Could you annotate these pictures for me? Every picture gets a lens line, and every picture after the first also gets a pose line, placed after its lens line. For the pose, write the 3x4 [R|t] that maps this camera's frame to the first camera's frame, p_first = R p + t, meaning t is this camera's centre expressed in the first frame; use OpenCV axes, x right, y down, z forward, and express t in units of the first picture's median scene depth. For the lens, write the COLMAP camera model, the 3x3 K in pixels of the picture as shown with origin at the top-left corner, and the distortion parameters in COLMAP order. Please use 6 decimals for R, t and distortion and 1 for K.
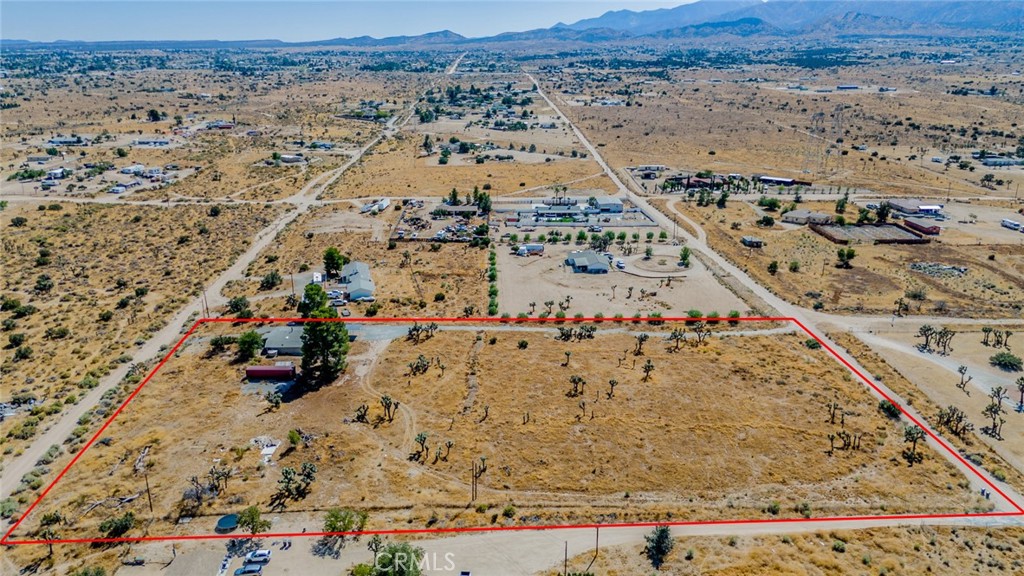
lens RADIAL K [[761.4, 0, 512.0], [0, 761.4, 288.0], [0, 0, 1]] dist [0.036761, -0.007462]
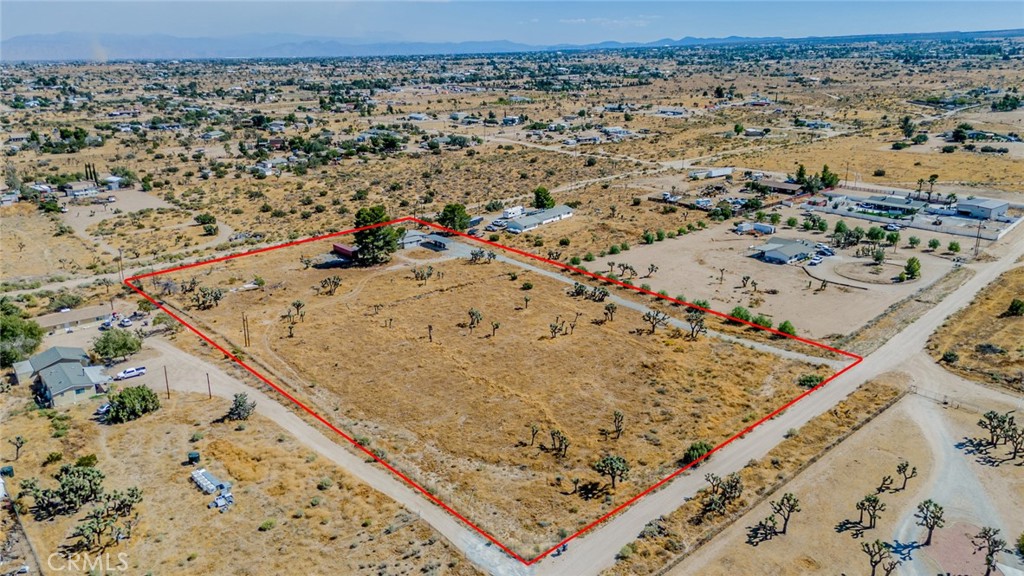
lens RADIAL K [[761.4, 0, 512.0], [0, 761.4, 288.0], [0, 0, 1]] dist [0.036761, -0.007462]
pose [[0.634278, 0.225627, -0.739448, 0.708945], [-0.221313, 0.969429, 0.105965, -0.023549], [0.740751, 0.096438, 0.664822, 0.315851]]
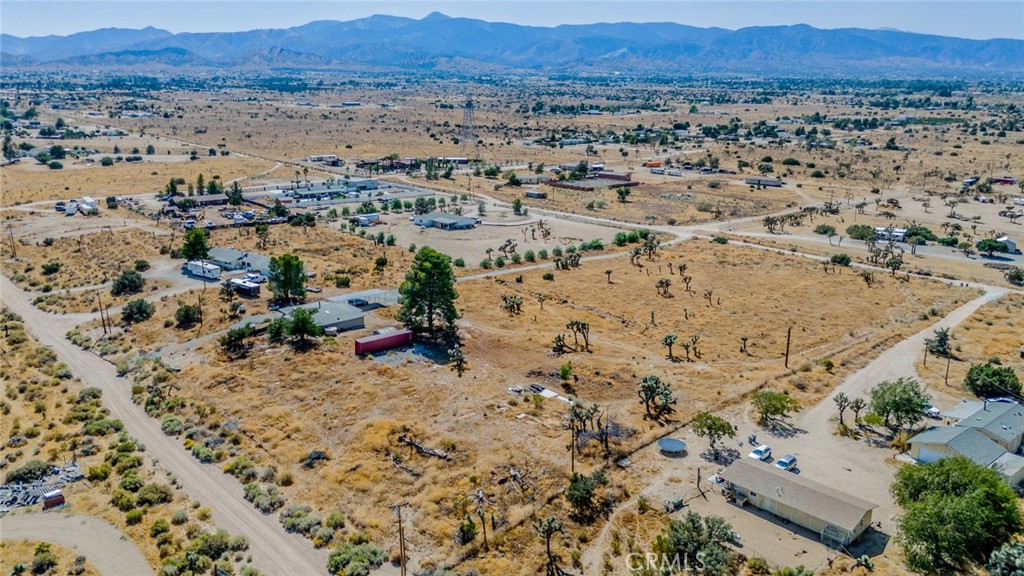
lens RADIAL K [[761.4, 0, 512.0], [0, 761.4, 288.0], [0, 0, 1]] dist [0.036761, -0.007462]
pose [[0.757593, -0.158167, 0.633275, -0.598025], [0.185984, 0.982287, 0.022842, 0.054900], [-0.625670, 0.100474, 0.773590, 0.279358]]
